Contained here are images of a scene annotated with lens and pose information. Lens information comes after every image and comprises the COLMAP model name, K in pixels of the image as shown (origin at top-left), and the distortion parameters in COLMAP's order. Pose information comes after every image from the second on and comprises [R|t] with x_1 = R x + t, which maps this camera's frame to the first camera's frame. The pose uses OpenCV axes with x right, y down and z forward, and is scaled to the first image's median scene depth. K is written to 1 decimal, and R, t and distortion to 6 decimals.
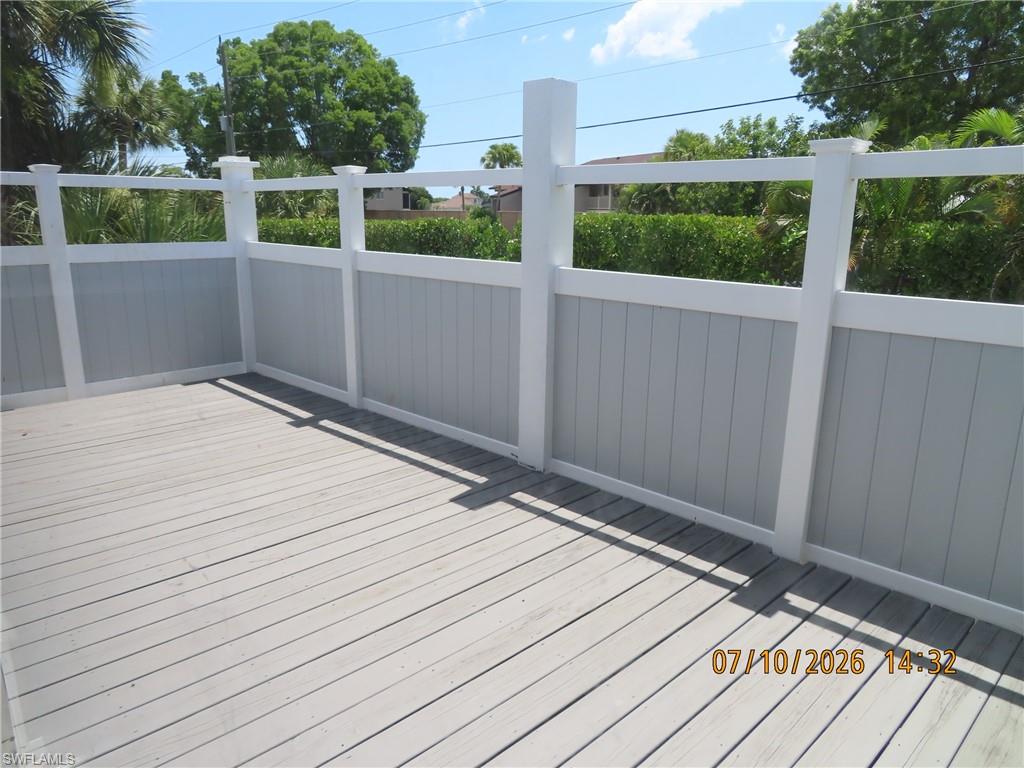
lens RADIAL K [[739.0, 0, 510.7], [0, 739.0, 383.6], [0, 0, 1]] dist [-0.004686, -0.001409]
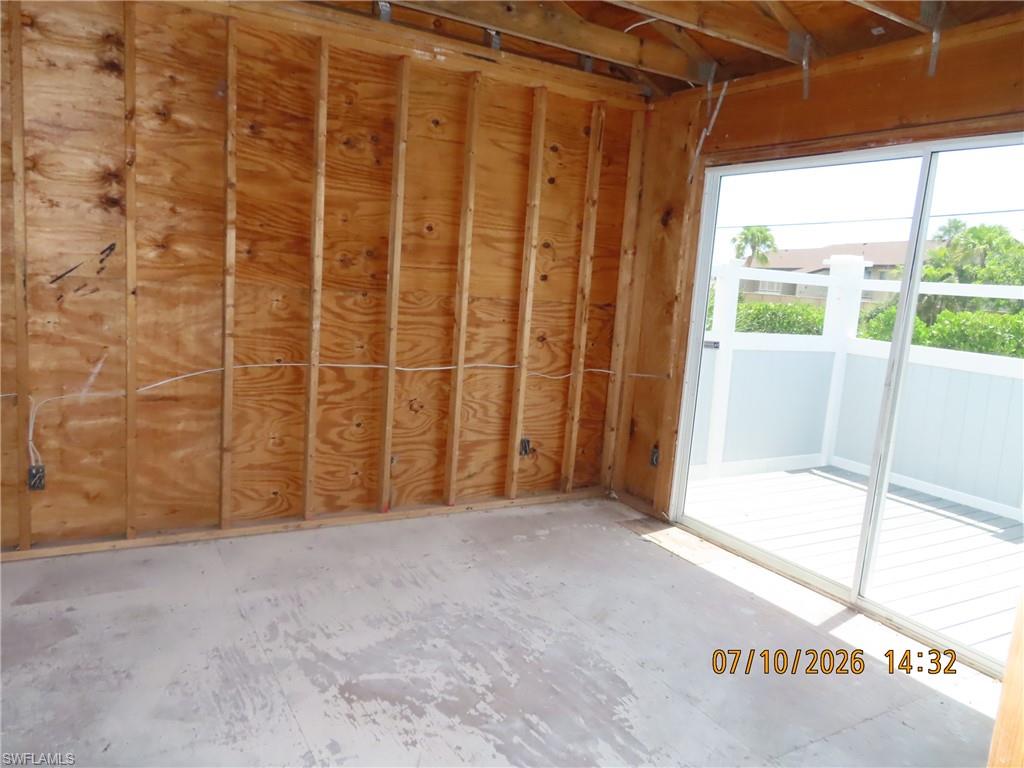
lens RADIAL K [[739.0, 0, 511.6], [0, 739.0, 385.5], [0, 0, 1]] dist [-0.004686, -0.001409]
pose [[0.966409, 0.095039, -0.238793, -0.537301], [-0.116098, 0.990349, -0.075701, 0.003177], [0.229294, 0.100881, 0.968115, -0.077306]]
